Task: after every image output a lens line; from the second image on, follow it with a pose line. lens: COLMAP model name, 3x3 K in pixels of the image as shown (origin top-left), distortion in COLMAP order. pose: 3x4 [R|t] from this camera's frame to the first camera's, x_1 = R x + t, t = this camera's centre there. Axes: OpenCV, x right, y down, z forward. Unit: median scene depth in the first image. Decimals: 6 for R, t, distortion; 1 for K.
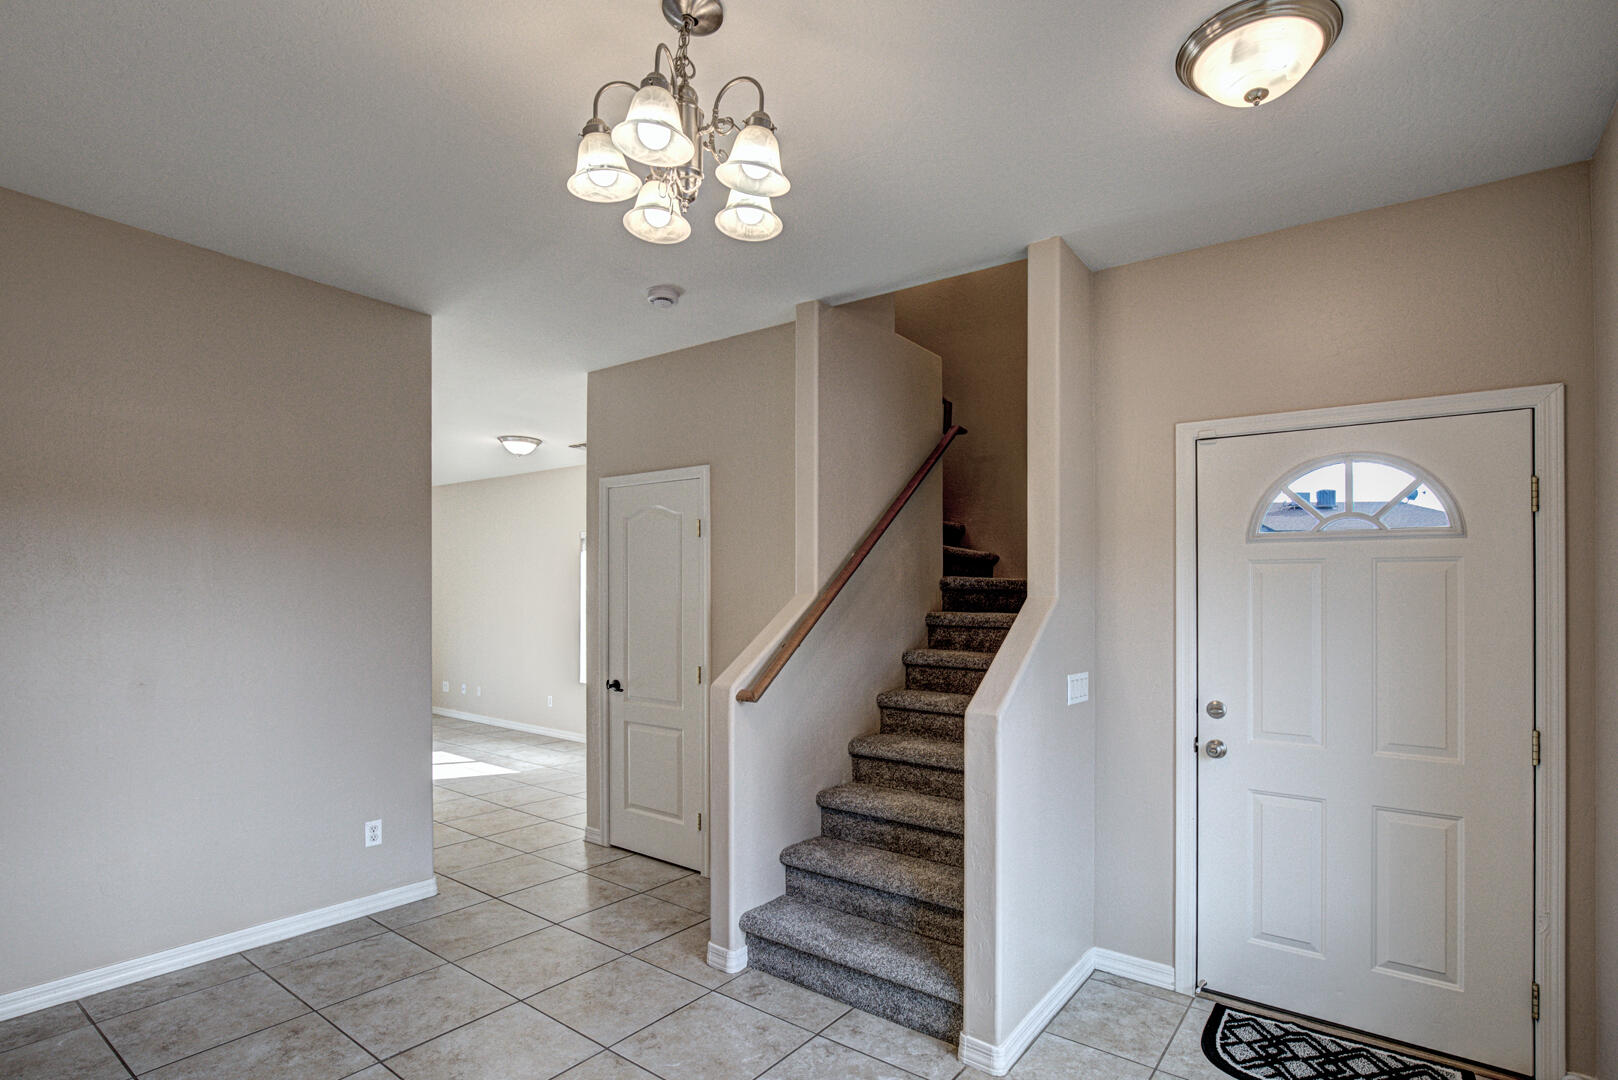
lens RADIAL K [[790.3, 0, 815.2], [0, 790.3, 608.7], [0, 0, 1]] dist [0.000263, 0.000217]
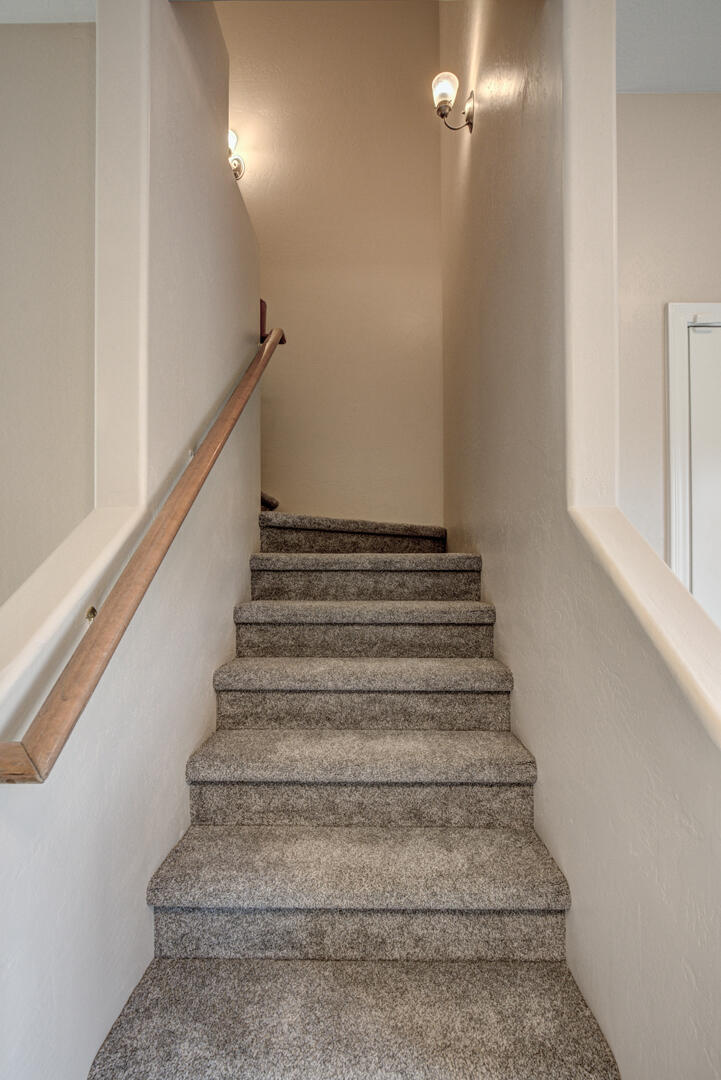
lens RADIAL K [[499.4, 0, 361.5], [0, 499.4, 568.7], [0, 0, 1]] dist [-0.008294, 0.000129]
pose [[0.804496, -0.017534, 0.593699, -0.075119], [0.017078, 0.999834, 0.006387, 0.021466], [-0.593712, 0.005001, 0.804662, 0.636456]]
